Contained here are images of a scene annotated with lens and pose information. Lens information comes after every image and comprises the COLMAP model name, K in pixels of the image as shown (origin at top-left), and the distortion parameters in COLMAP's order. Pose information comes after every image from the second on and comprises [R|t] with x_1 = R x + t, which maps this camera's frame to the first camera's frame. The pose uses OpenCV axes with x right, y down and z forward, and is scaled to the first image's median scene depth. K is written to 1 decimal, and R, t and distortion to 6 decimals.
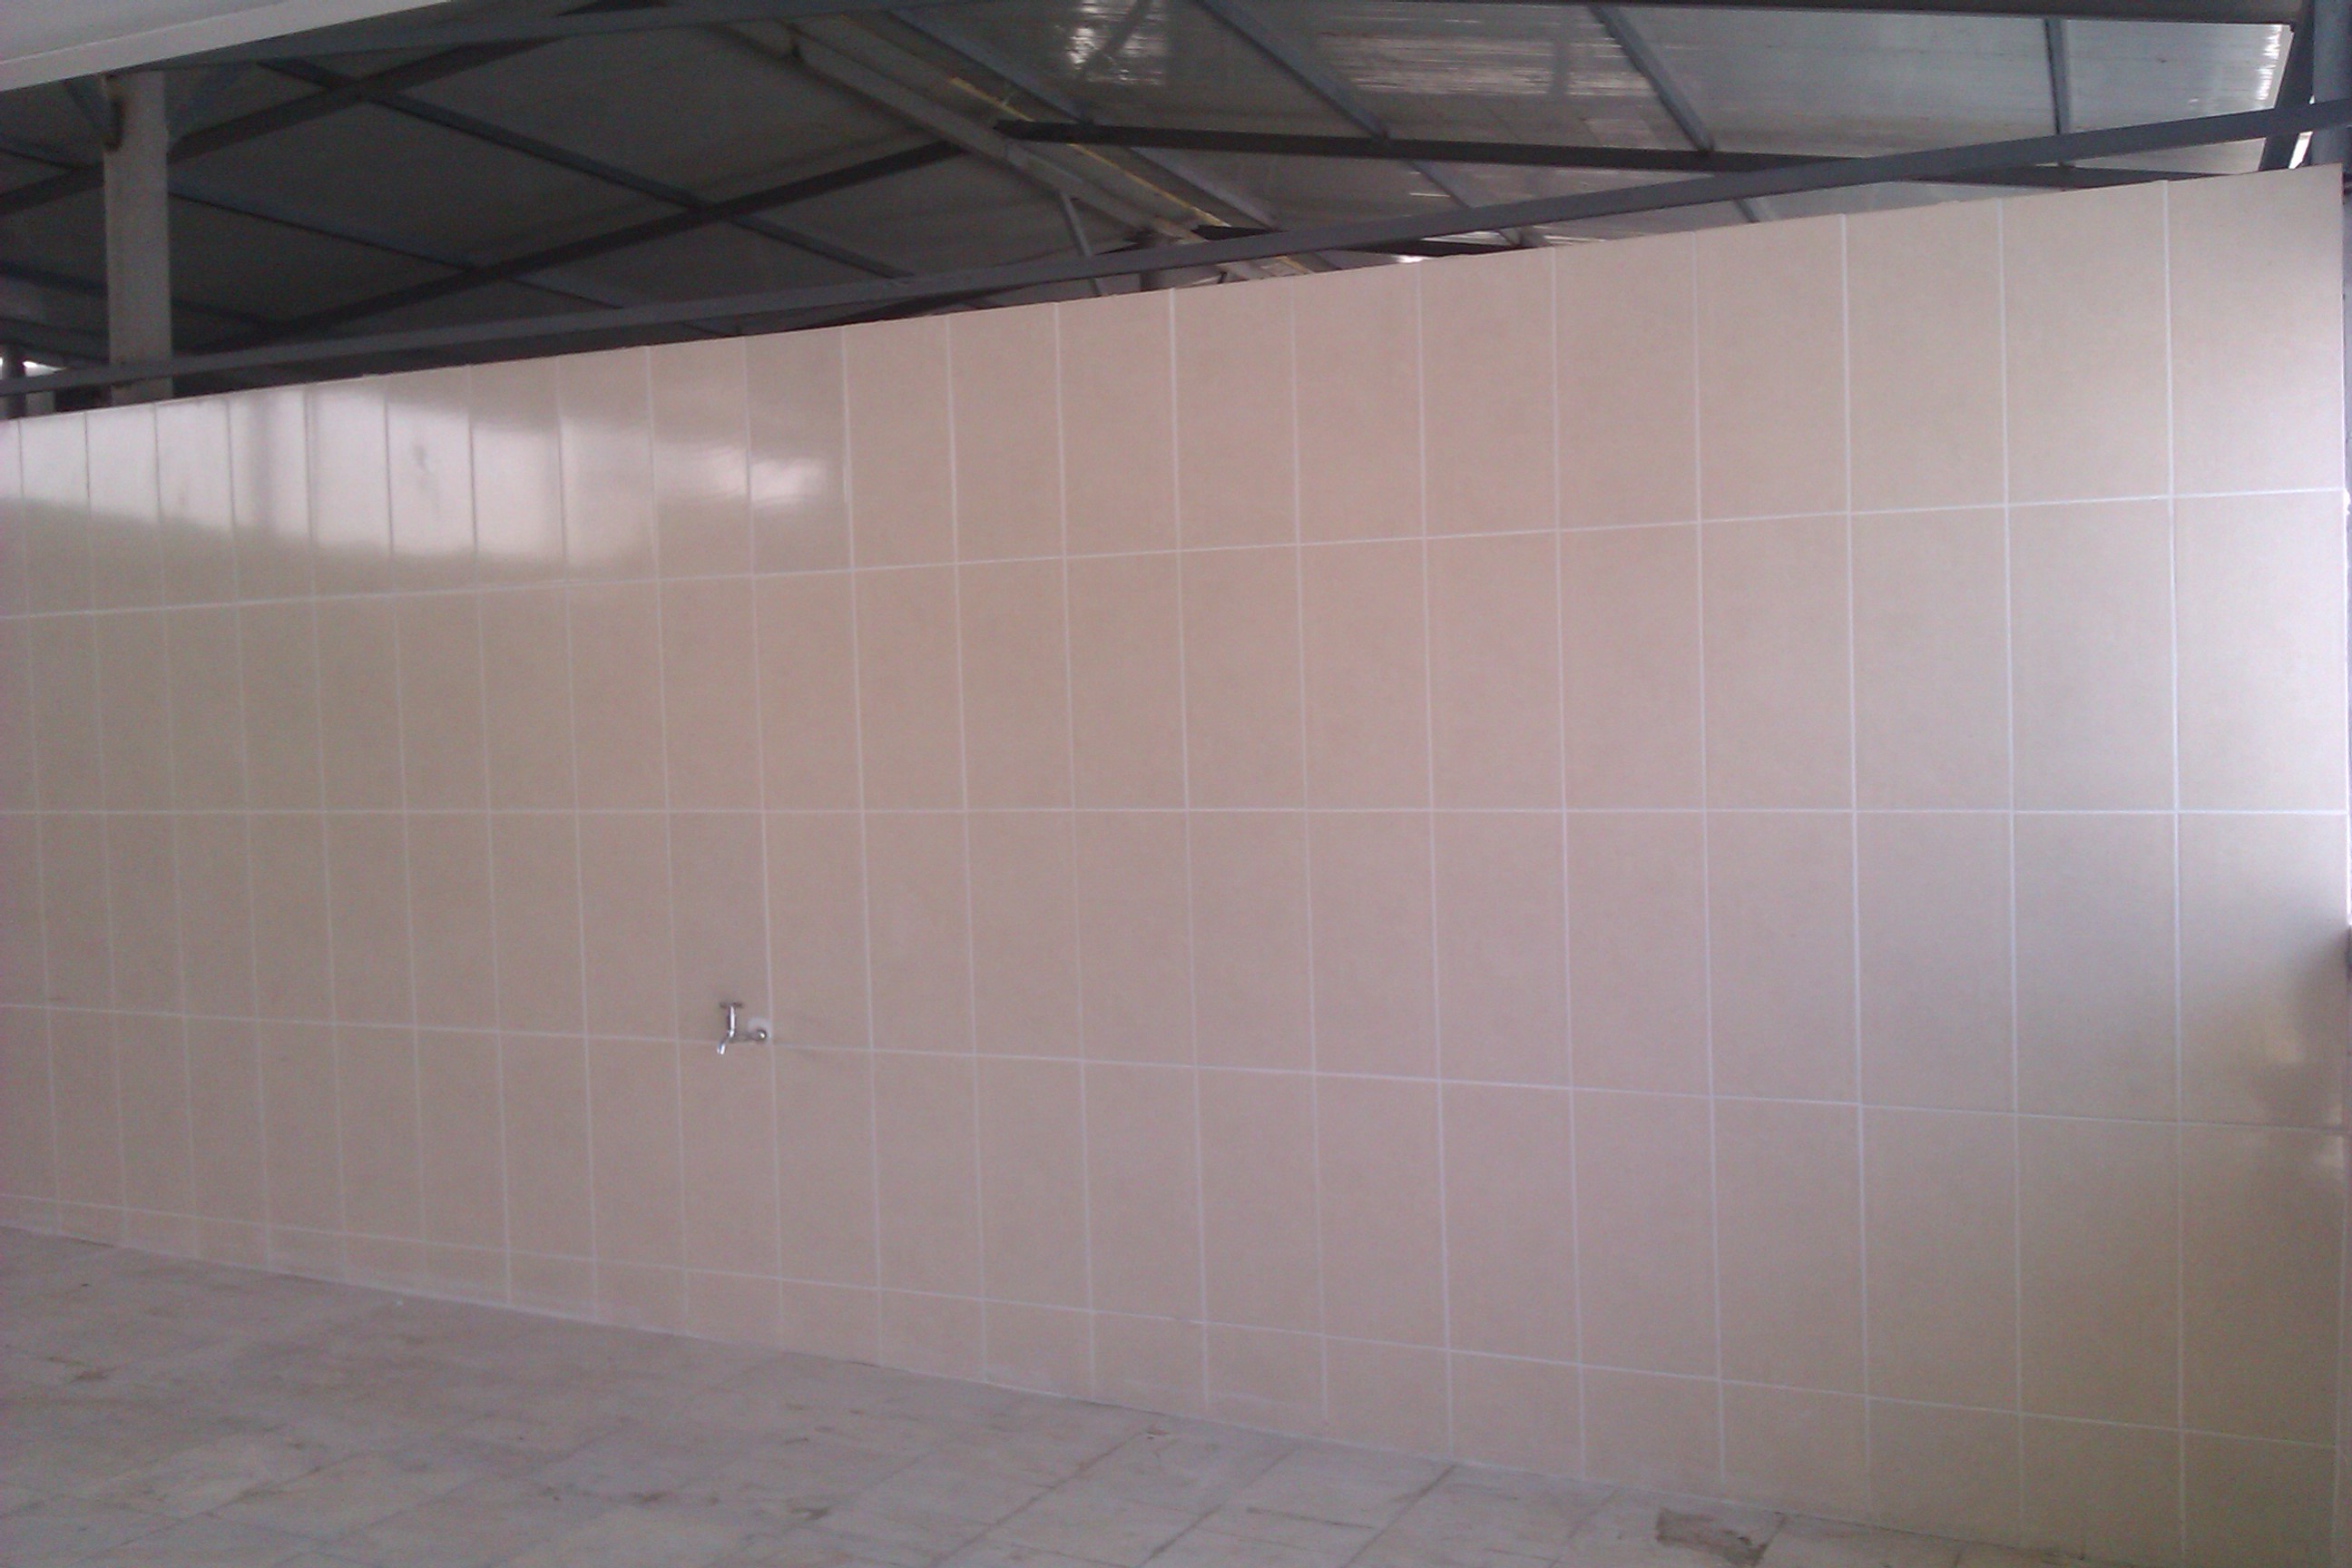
lens RADIAL K [[2308.3, 0, 1158.9], [0, 2308.3, 747.9], [0, 0, 1]] dist [0.110033, -0.372647]
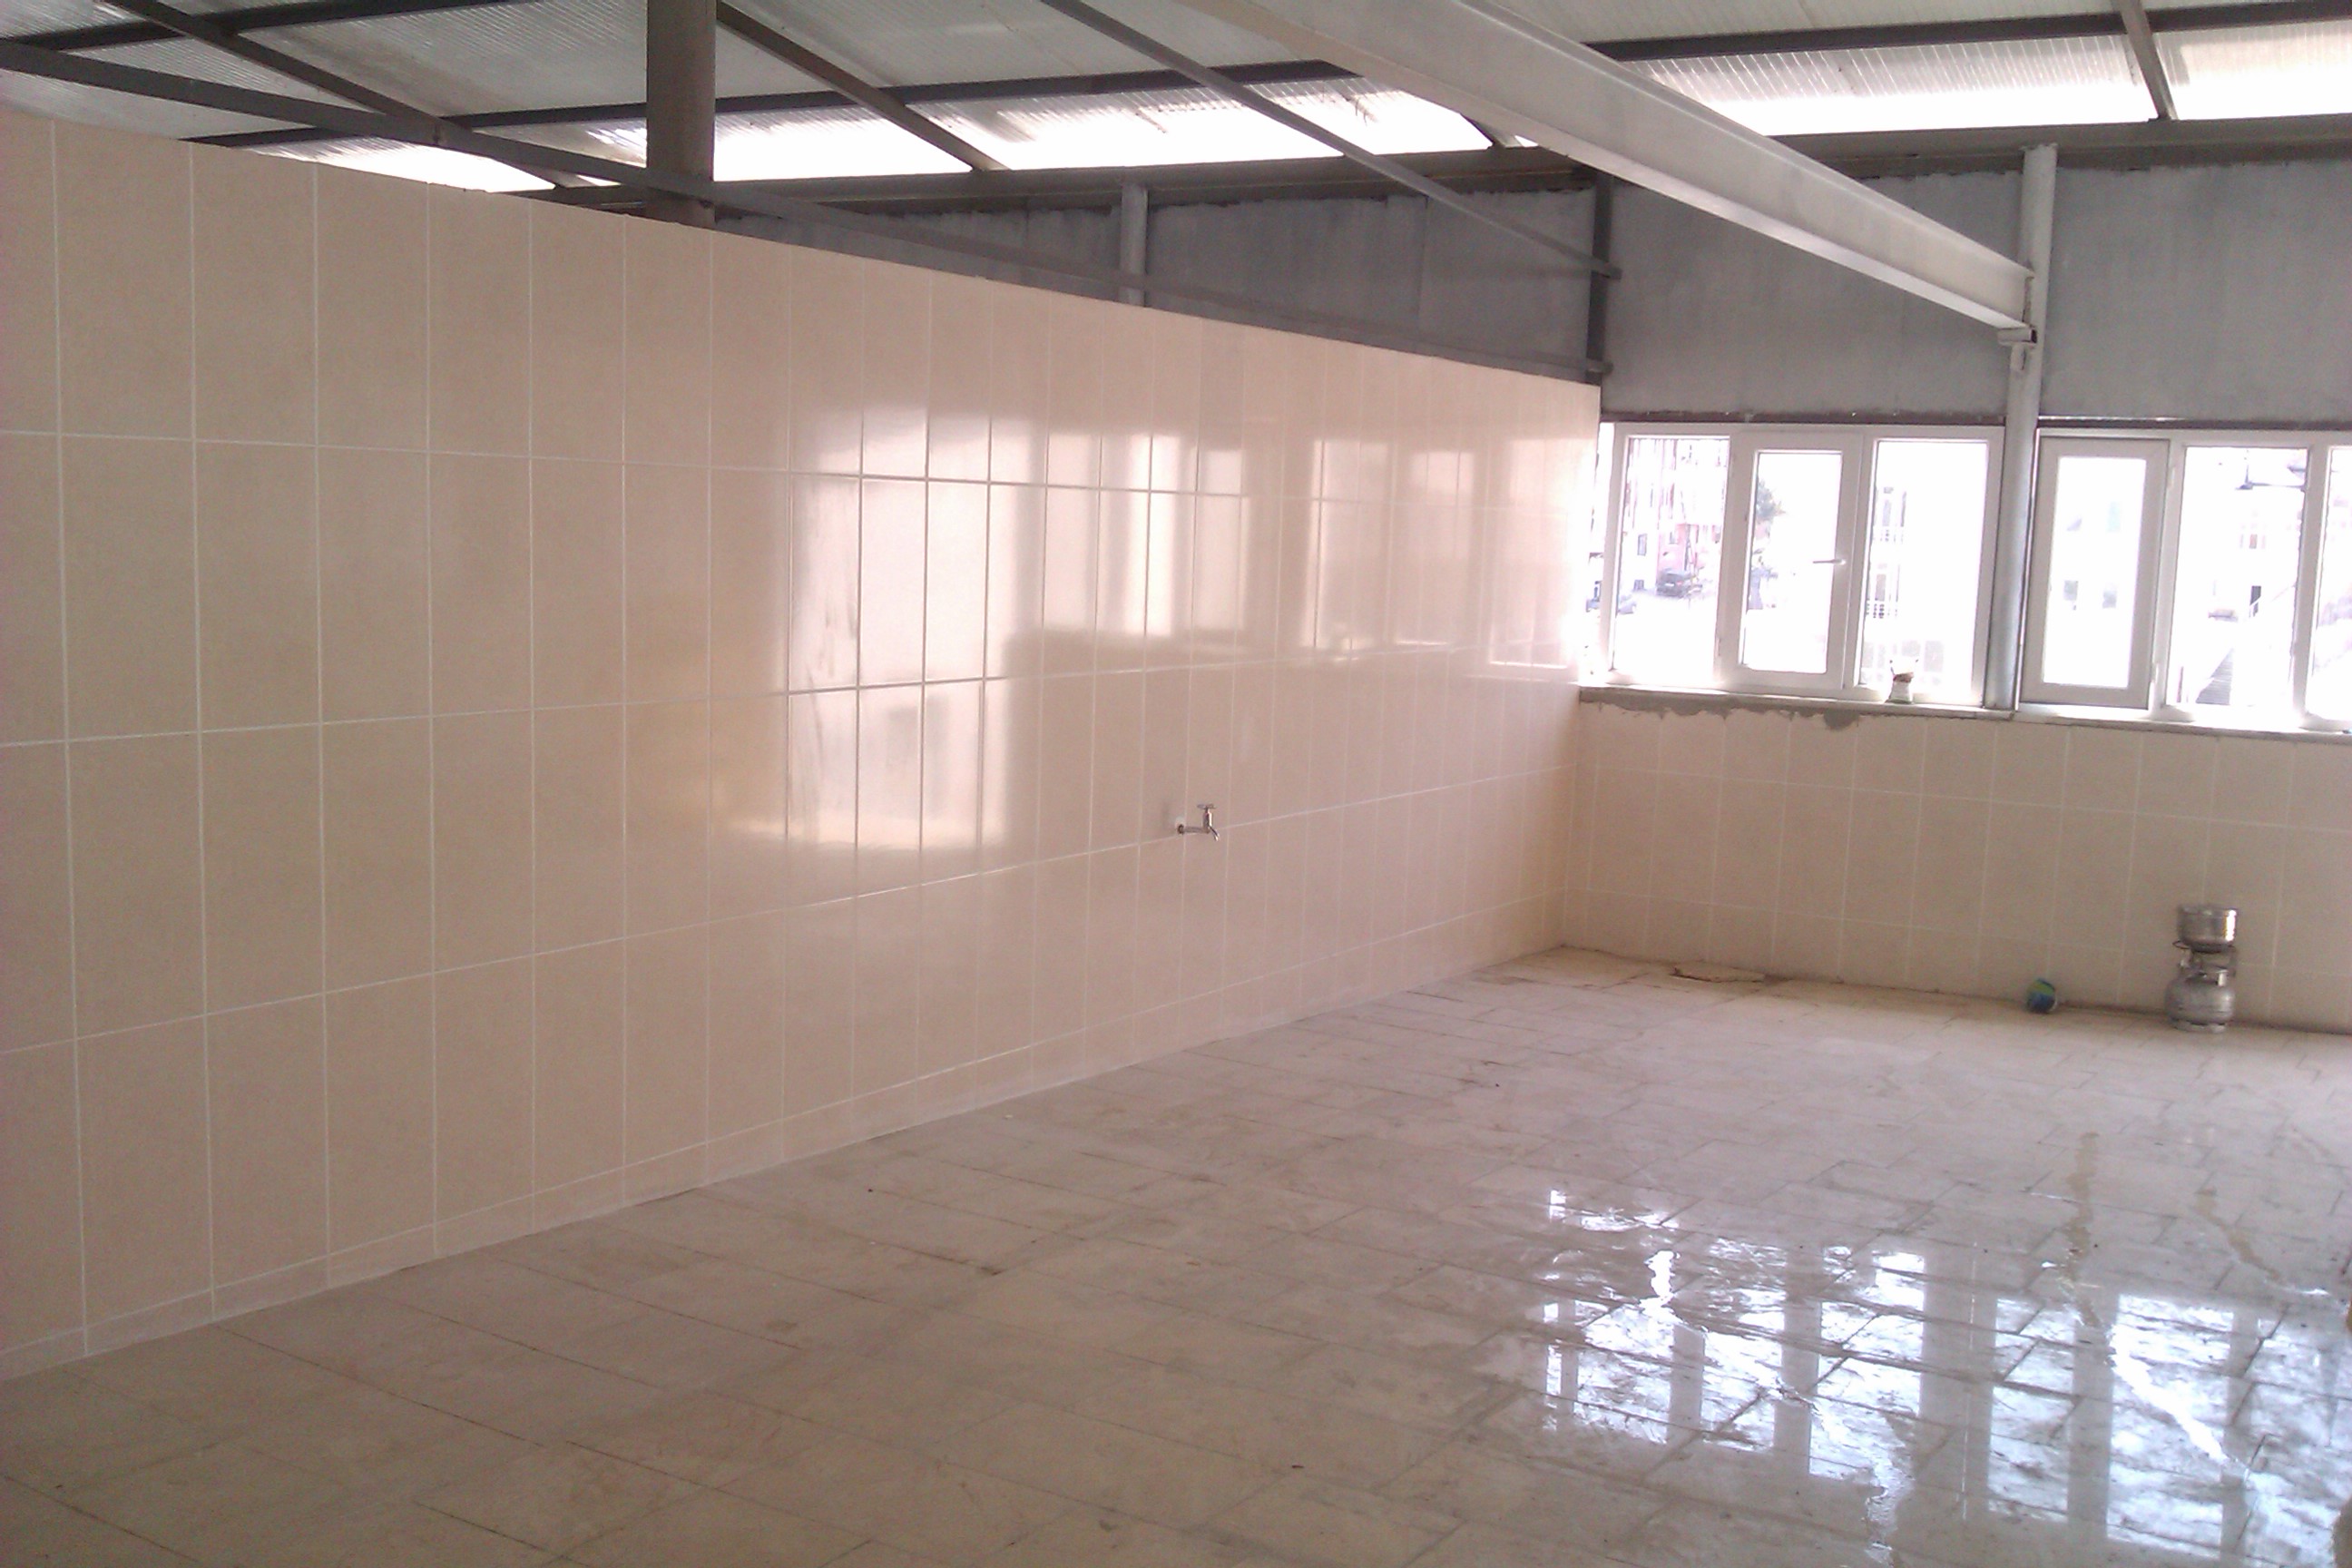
lens RADIAL K [[2308.3, 0, 1158.9], [0, 2308.3, 747.9], [0, 0, 1]] dist [0.110033, -0.372647]
pose [[0.079874, -0.062589, 0.994838, -1.580702], [-0.025821, 0.997562, 0.064834, -0.014163], [-0.996470, -0.030866, 0.078063, 0.930820]]
